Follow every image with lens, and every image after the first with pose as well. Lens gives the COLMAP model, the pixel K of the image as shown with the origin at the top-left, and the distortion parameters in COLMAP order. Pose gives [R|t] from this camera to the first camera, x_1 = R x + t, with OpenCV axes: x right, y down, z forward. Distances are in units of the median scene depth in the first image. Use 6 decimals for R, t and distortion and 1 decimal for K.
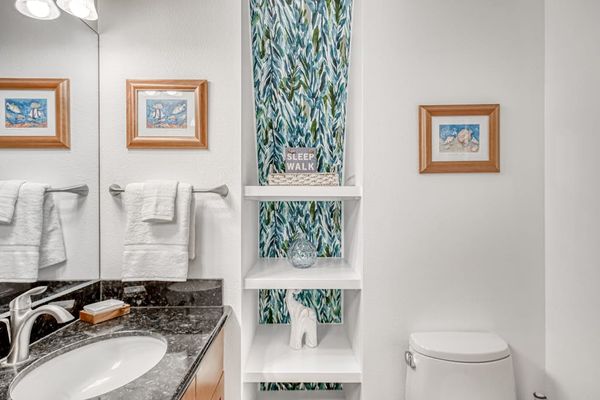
lens RADIAL K [[320.6, 0, 299.8], [0, 320.6, 206.1], [0, 0, 1]] dist [0.003941, 0.001165]
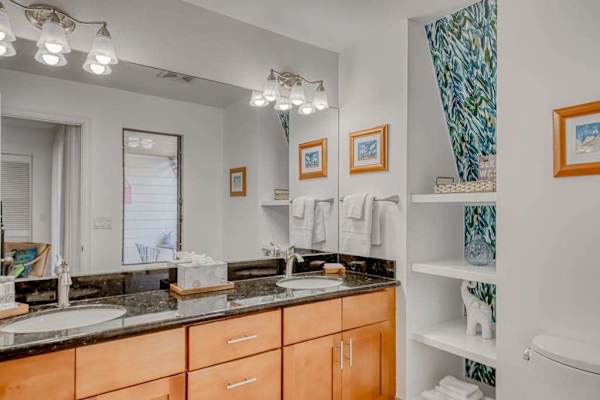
lens RADIAL K [[365.4, 0, 300.0], [0, 365.4, 209.3], [0, 0, 1]] dist [-0.000842, -0.000414]
pose [[0.591263, 0.002027, -0.806477, 0.820015], [-0.006746, 0.999974, -0.002432, 0.005097], [0.806451, 0.006878, 0.591261, -0.308848]]
